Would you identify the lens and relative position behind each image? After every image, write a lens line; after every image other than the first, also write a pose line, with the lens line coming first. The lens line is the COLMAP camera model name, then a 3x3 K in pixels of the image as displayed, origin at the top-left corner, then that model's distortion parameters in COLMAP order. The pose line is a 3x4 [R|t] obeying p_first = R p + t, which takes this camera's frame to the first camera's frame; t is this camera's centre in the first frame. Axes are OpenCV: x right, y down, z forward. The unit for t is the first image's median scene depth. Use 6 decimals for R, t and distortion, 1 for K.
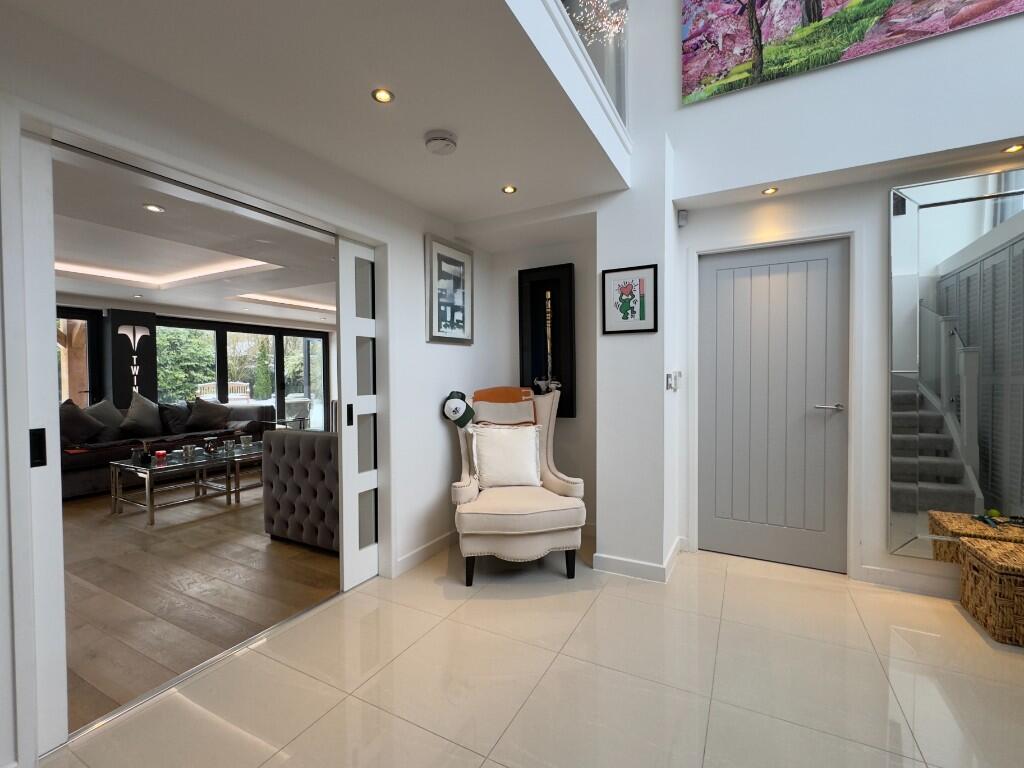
lens RADIAL K [[453.8, 0, 509.6], [0, 453.8, 383.8], [0, 0, 1]] dist [-0.001883, 0.000293]
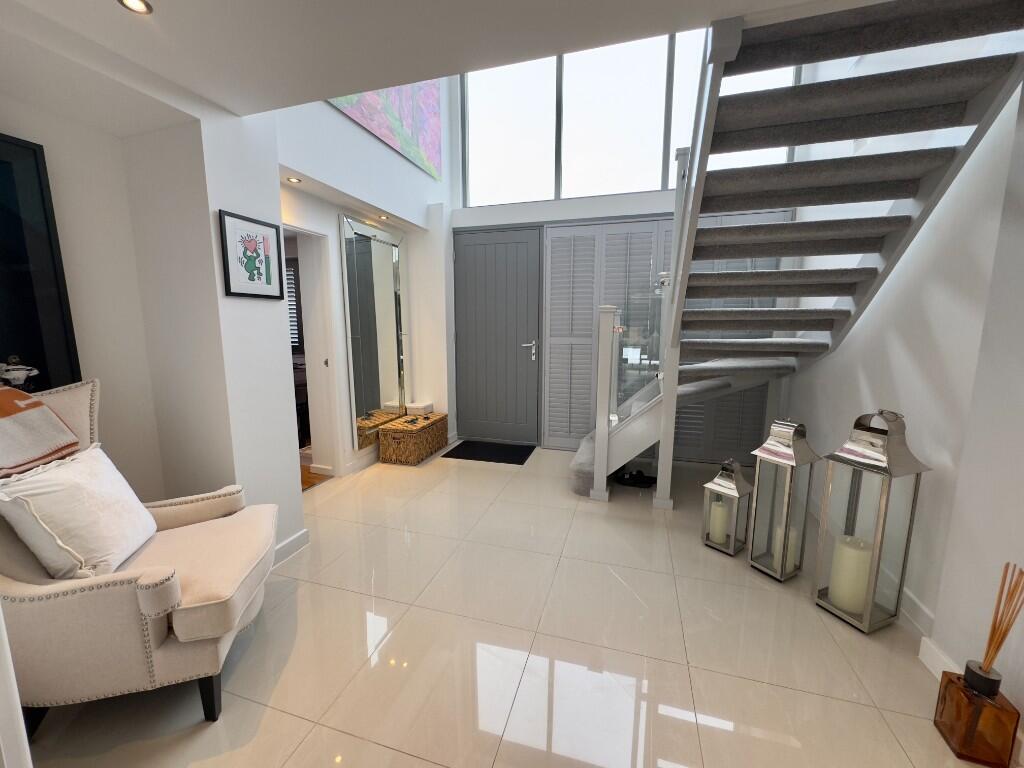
lens RADIAL K [[407.3, 0, 515.9], [0, 407.3, 386.1], [0, 0, 1]] dist [-0.003593, 0.000427]
pose [[-0.211453, -0.137373, 0.967686, -0.293307], [0.026740, 0.988890, 0.146226, -0.022130], [-0.977022, 0.056796, -0.205430, 0.332604]]
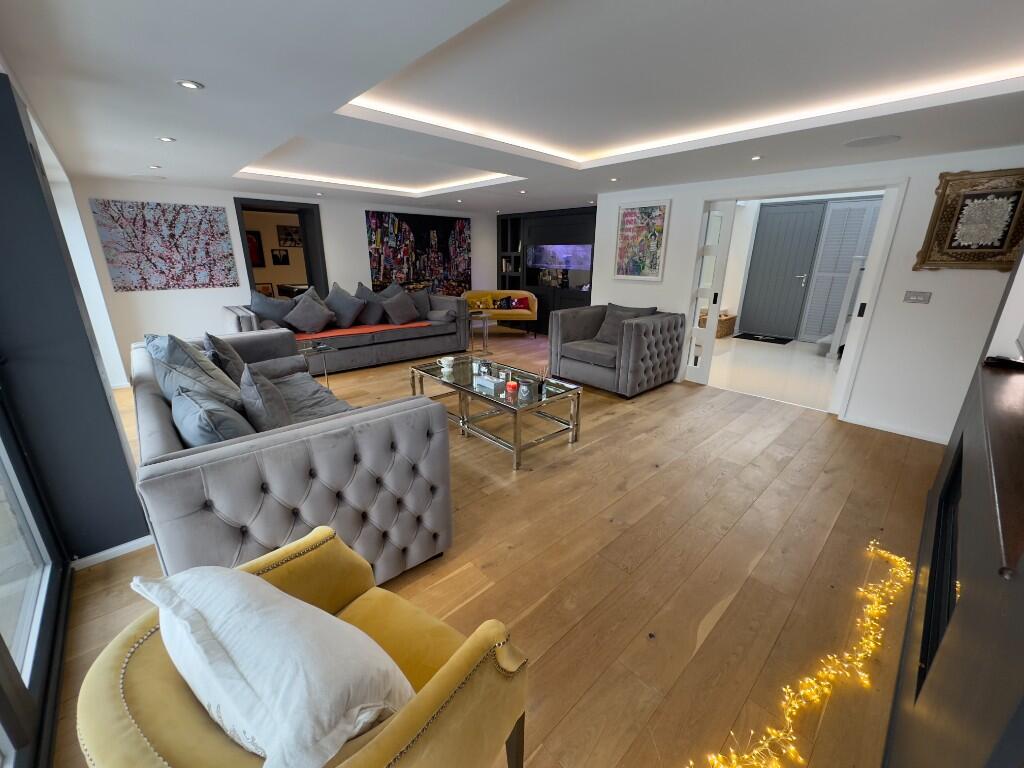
lens RADIAL K [[407.3, 0, 512.9], [0, 407.3, 382.8], [0, 0, 1]] dist [-0.003593, 0.000427]
pose [[0.313531, -0.276742, 0.908357, -1.094163], [0.010481, 0.957540, 0.288109, -0.044078], [-0.949520, -0.080811, 0.303119, 0.597680]]
